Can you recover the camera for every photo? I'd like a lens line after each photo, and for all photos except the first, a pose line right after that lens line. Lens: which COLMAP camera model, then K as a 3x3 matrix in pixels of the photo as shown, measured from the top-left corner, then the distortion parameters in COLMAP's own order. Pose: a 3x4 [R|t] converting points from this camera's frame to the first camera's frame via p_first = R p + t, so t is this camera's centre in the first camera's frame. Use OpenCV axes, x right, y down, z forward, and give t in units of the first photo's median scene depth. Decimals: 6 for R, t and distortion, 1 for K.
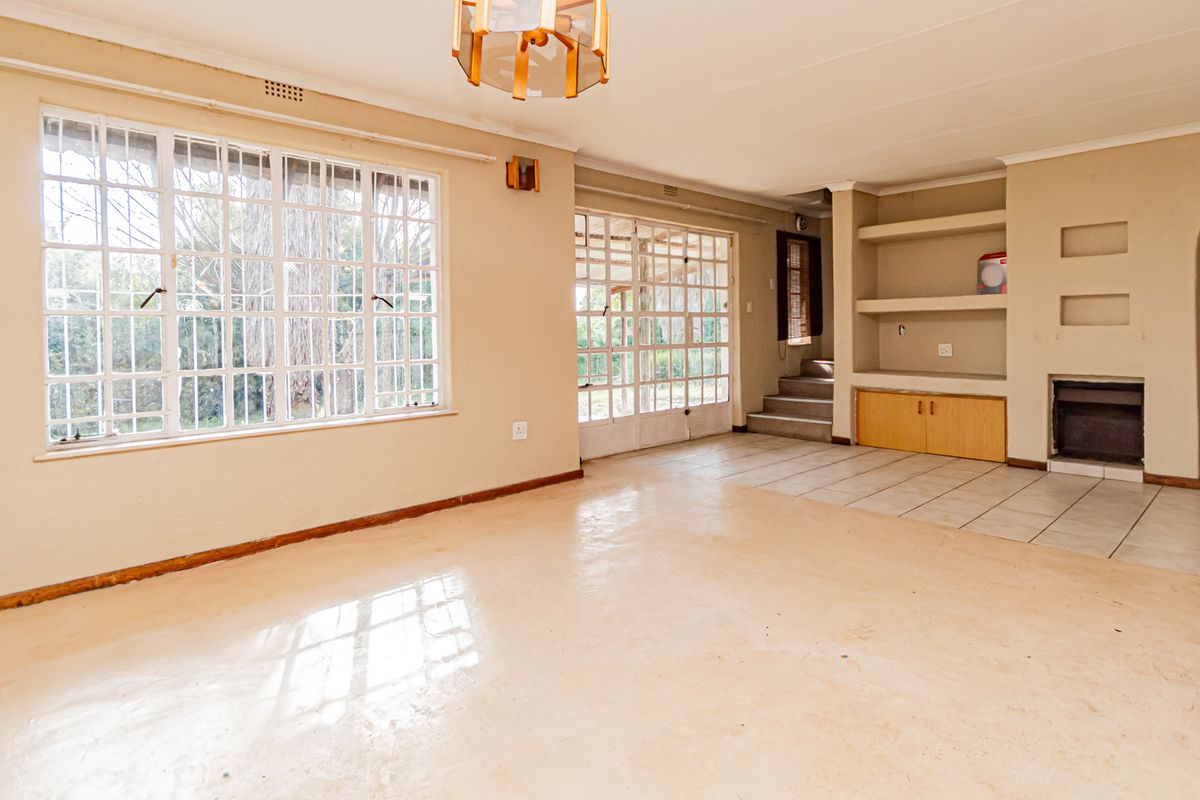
lens RADIAL K [[654.4, 0, 604.2], [0, 654.4, 398.7], [0, 0, 1]] dist [0.007748, 0.001295]
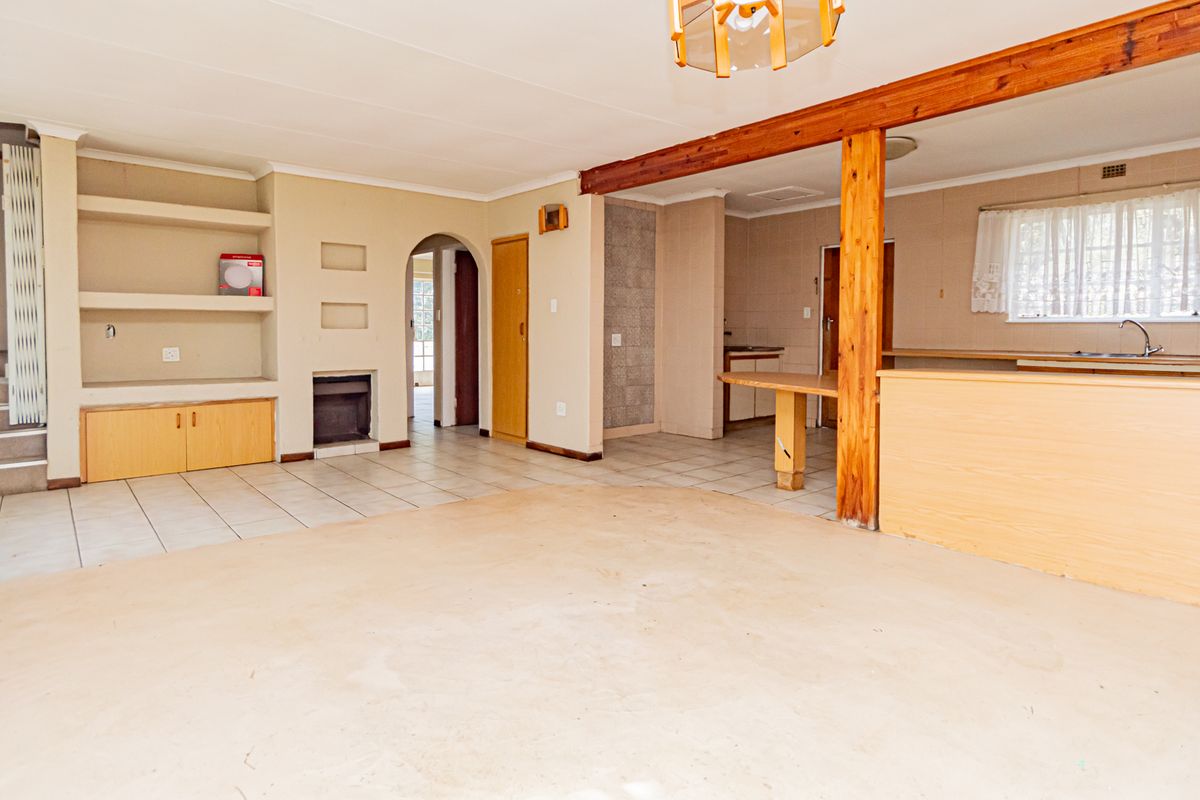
lens RADIAL K [[654.4, 0, 606.9], [0, 654.4, 402.2], [0, 0, 1]] dist [0.007748, 0.001295]
pose [[0.066864, -0.102563, 0.992477, -0.380696], [0.101606, 0.990232, 0.095485, -0.040374], [-0.992575, 0.094457, 0.076632, 0.408794]]
